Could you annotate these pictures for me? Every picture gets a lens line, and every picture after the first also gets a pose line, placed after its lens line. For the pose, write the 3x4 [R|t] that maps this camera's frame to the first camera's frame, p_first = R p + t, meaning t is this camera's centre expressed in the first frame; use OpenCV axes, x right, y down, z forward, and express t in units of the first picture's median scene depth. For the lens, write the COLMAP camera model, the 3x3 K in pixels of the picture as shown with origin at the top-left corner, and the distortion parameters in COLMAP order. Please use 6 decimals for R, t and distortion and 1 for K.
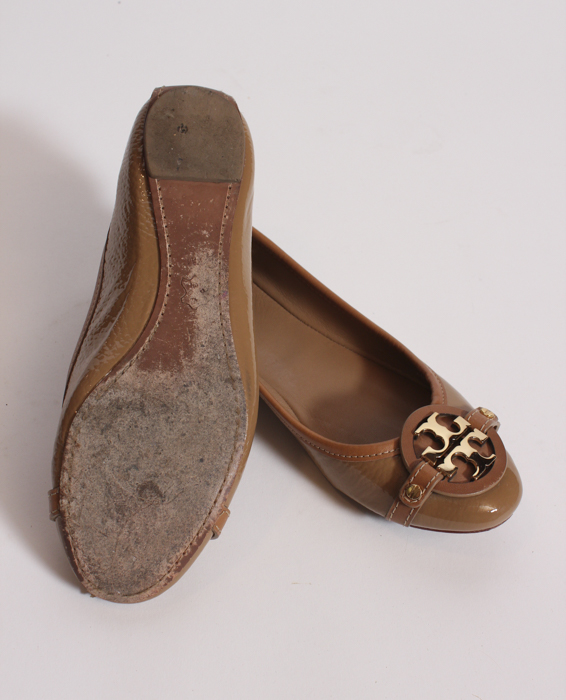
lens RADIAL K [[1449.0, 0, 282.3], [0, 1449.0, 350.9], [0, 0, 1]] dist [0.013644, 0.000000]
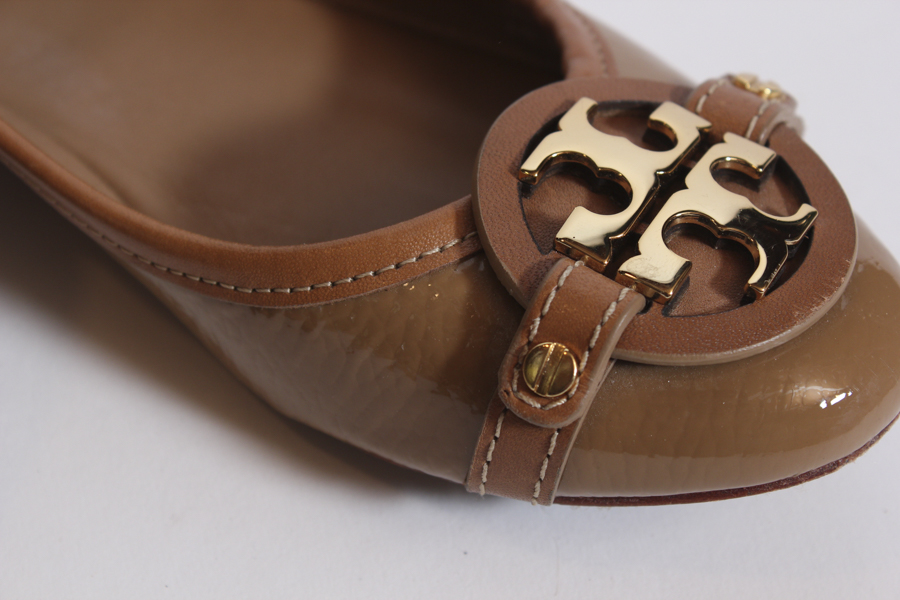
lens RADIAL K [[2190.8, 0, 450.8], [0, 2190.8, 296.7], [0, 0, 1]] dist [0.135275, 0.000000]
pose [[0.987443, -0.151407, 0.045090, 0.054741], [0.153111, 0.987513, -0.037072, 0.094799], [-0.038914, 0.043510, 0.998295, 0.574192]]
